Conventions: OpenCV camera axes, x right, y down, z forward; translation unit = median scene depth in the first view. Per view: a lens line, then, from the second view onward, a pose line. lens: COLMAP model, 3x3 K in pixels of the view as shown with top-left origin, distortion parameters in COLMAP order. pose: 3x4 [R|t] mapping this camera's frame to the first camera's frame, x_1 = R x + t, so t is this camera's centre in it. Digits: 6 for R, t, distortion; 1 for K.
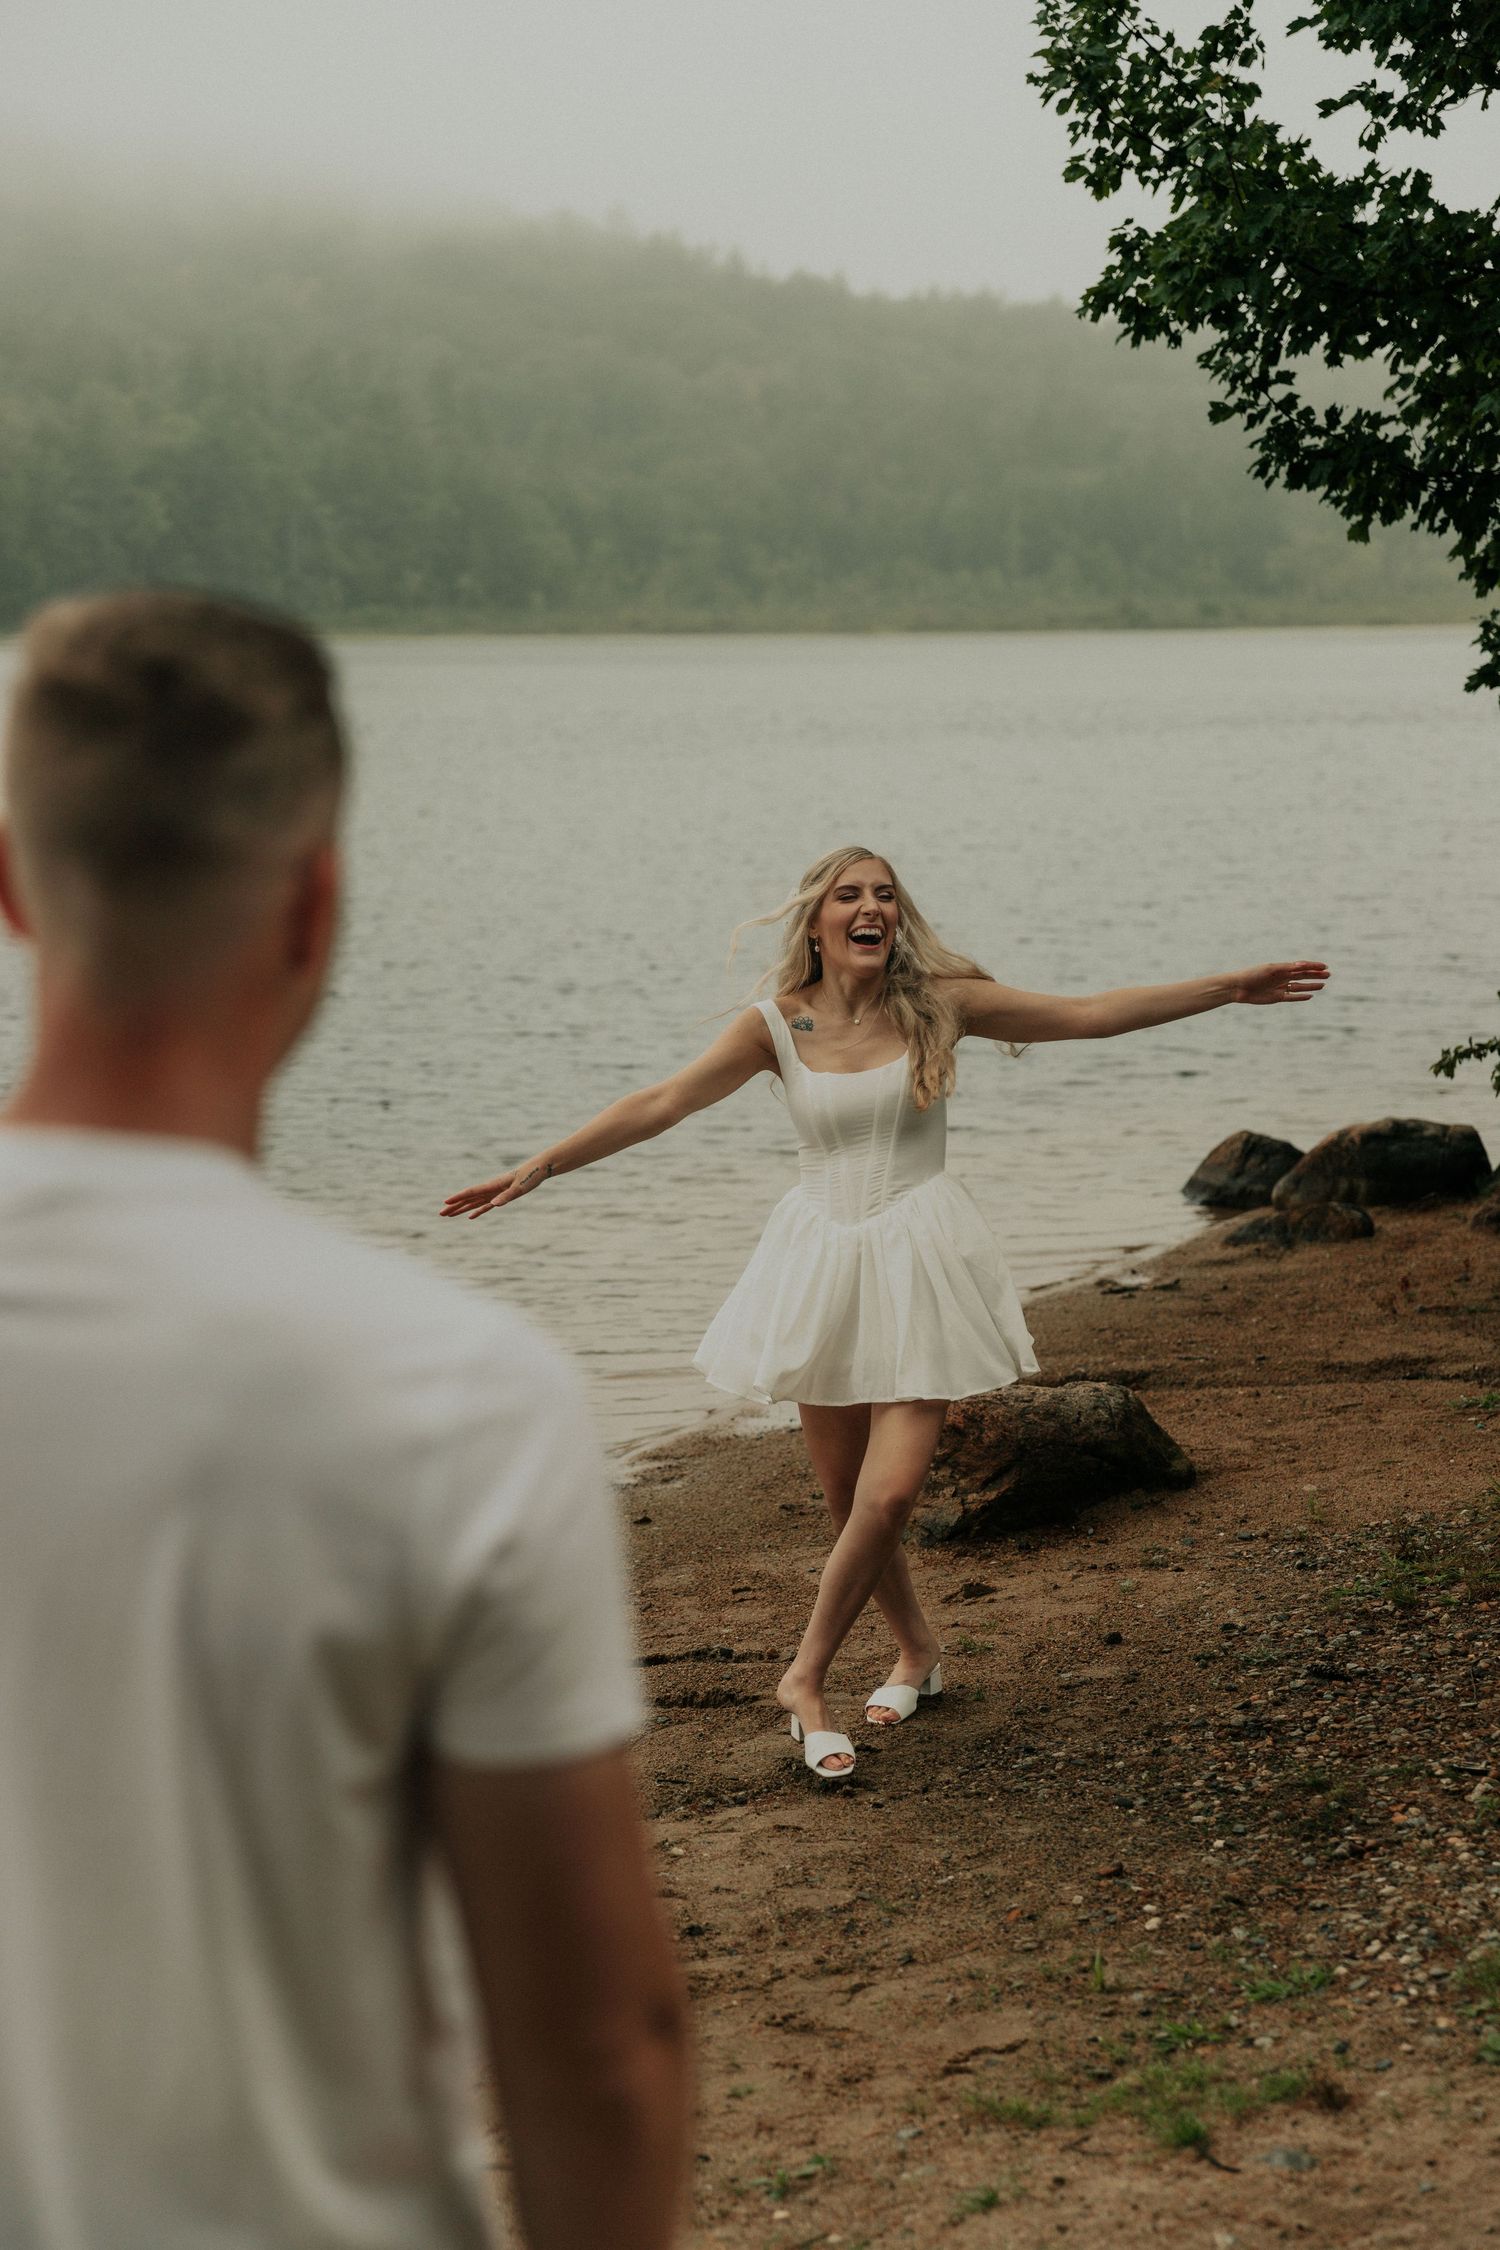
lens RADIAL K [[3776.4, 0, 718.1], [0, 3776.4, 1147.3], [0, 0, 1]] dist [0.217665, 0.000000]
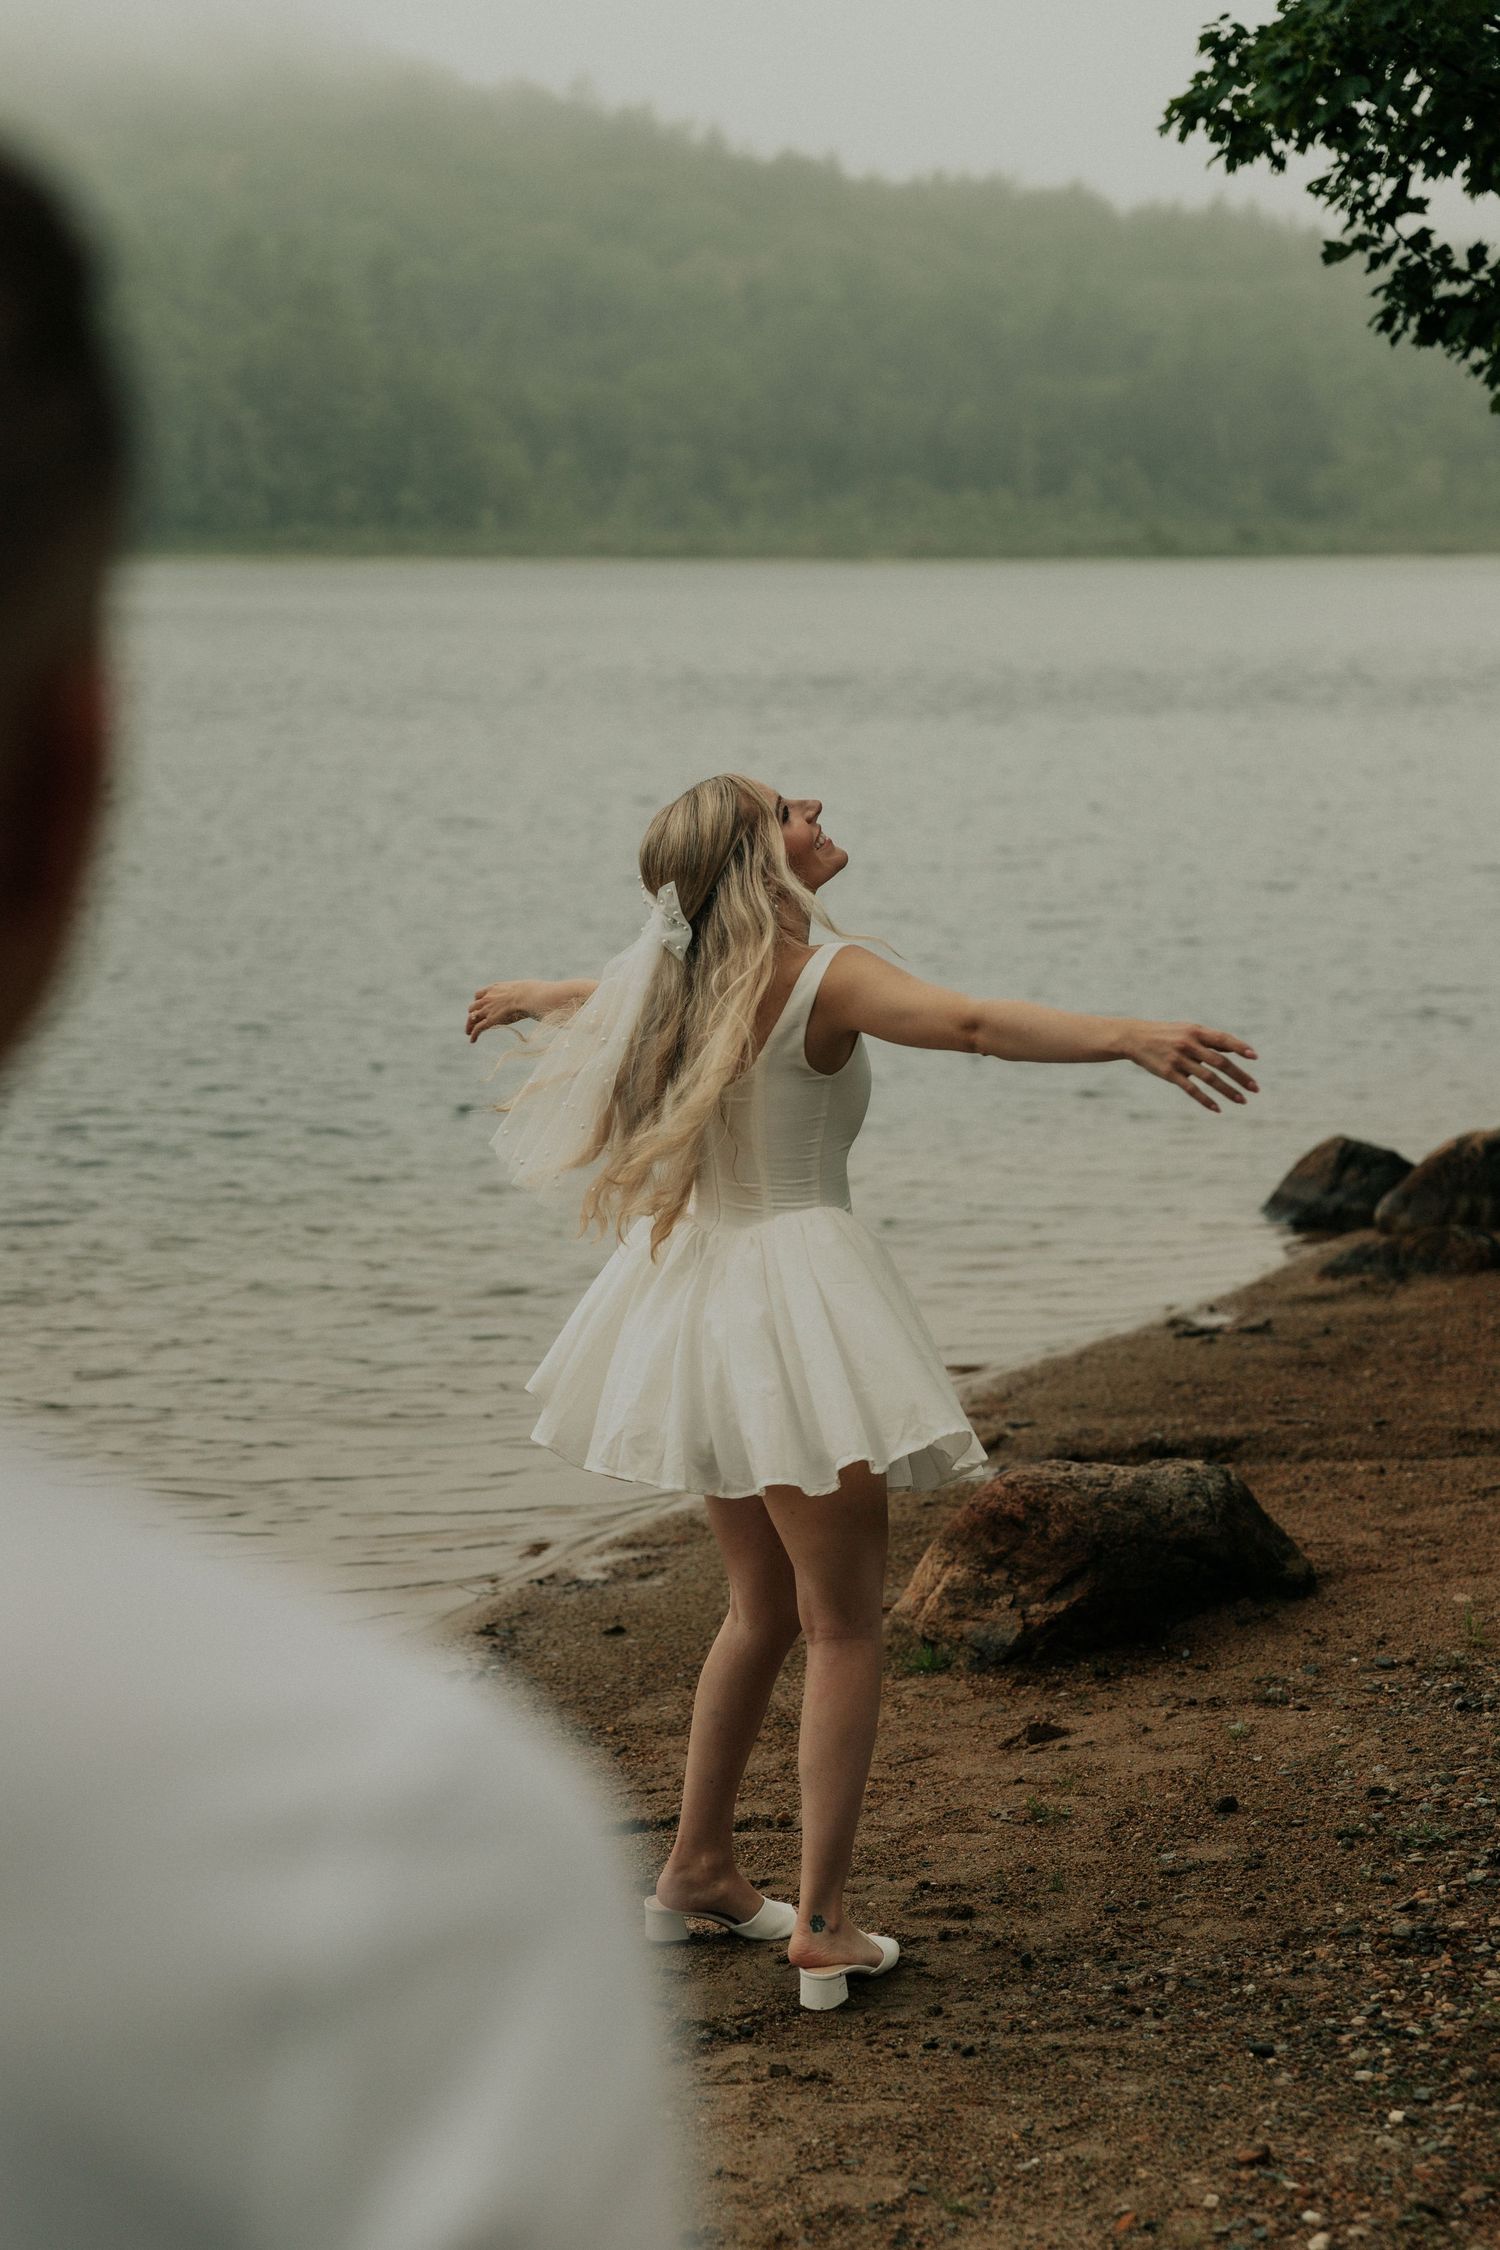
lens RADIAL K [[4252.1, 0, 713.7], [0, 4252.1, 1104.9], [0, 0, 1]] dist [0.318058, 0.000000]
pose [[0.999954, 0.007376, 0.006058, -0.005696], [-0.007327, 0.999941, -0.008038, -0.004420], [-0.006117, 0.007994, 0.999949, 0.109094]]
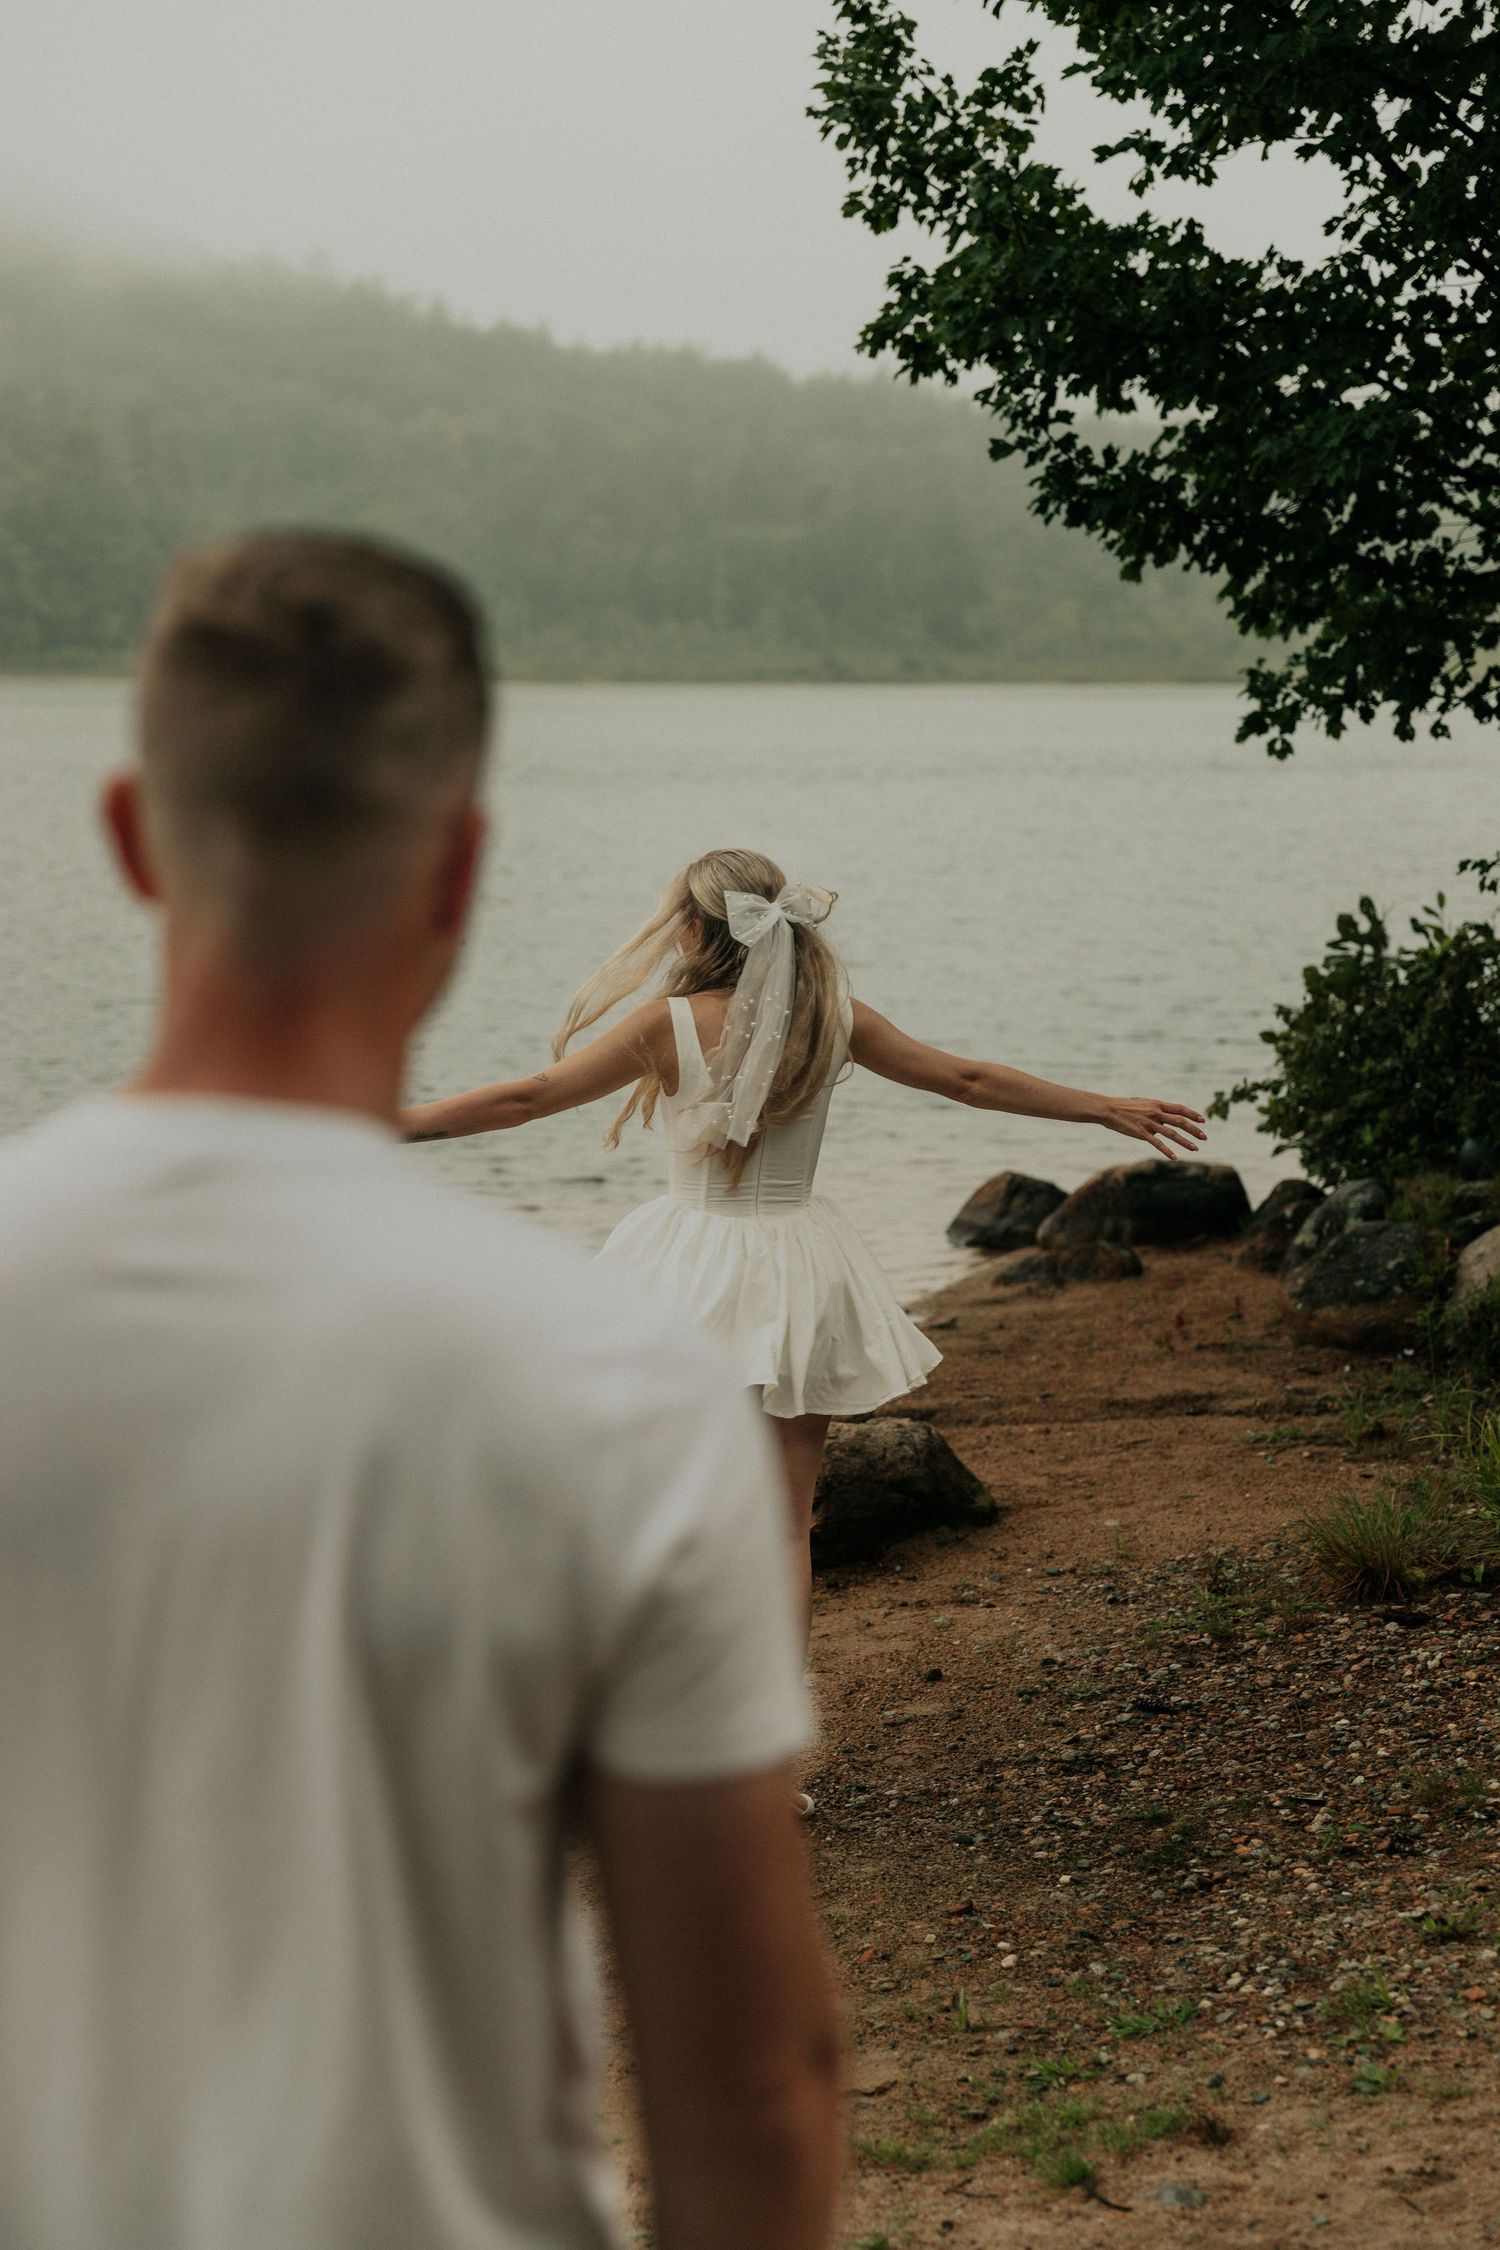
lens RADIAL K [[3776.4, 0, 735.6], [0, 3776.4, 1177.7], [0, 0, 1]] dist [0.217665, 0.000000]
pose [[0.996593, 0.000287, 0.082471, -0.025367], [0.000146, 0.999986, -0.005239, 0.004132], [-0.082471, 0.005234, 0.996580, 0.015608]]
